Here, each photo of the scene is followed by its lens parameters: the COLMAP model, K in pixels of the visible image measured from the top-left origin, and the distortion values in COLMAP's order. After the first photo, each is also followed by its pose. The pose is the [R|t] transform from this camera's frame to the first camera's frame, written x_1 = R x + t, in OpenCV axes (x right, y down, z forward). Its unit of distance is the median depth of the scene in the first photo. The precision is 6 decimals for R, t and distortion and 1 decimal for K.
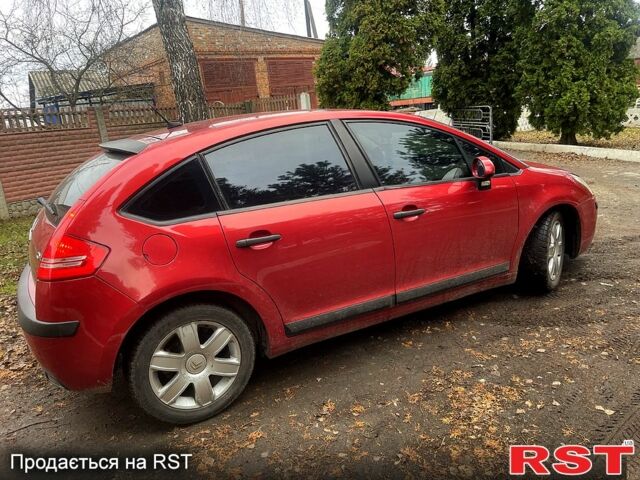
lens RADIAL K [[482.1, 0, 324.8], [0, 482.1, 239.8], [0, 0, 1]] dist [0.064283, -0.073546]
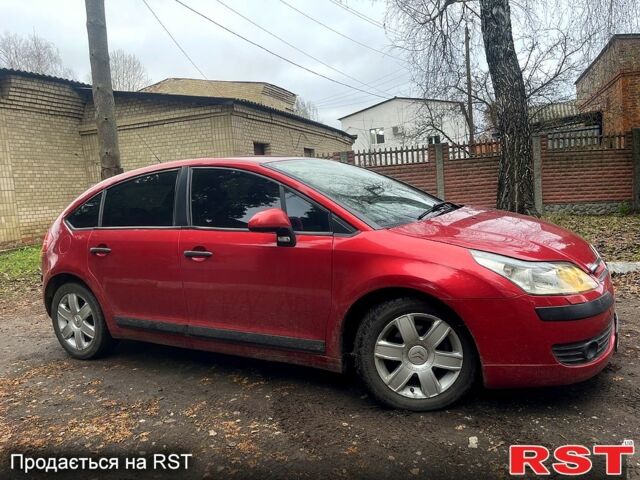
lens RADIAL K [[482.1, 0, 324.8], [0, 482.1, 239.8], [0, 0, 1]] dist [0.064283, -0.073546]
pose [[0.531495, 0.138487, -0.835664, 0.414296], [-0.184191, 0.981834, 0.045562, -0.063305], [0.826793, 0.129706, 0.547348, 0.218975]]
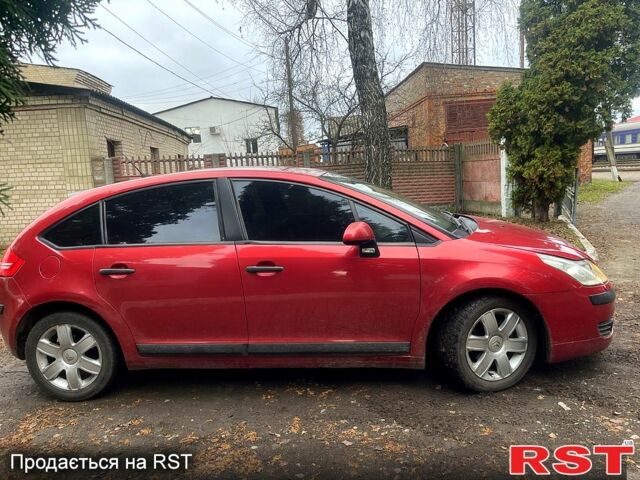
lens RADIAL K [[482.1, 0, 324.8], [0, 482.1, 239.8], [0, 0, 1]] dist [0.064283, -0.073546]
pose [[0.824101, 0.113321, -0.554992, 0.291025], [-0.152132, 0.988065, -0.024150, -0.038204], [0.545631, 0.104334, 0.831505, 0.067698]]
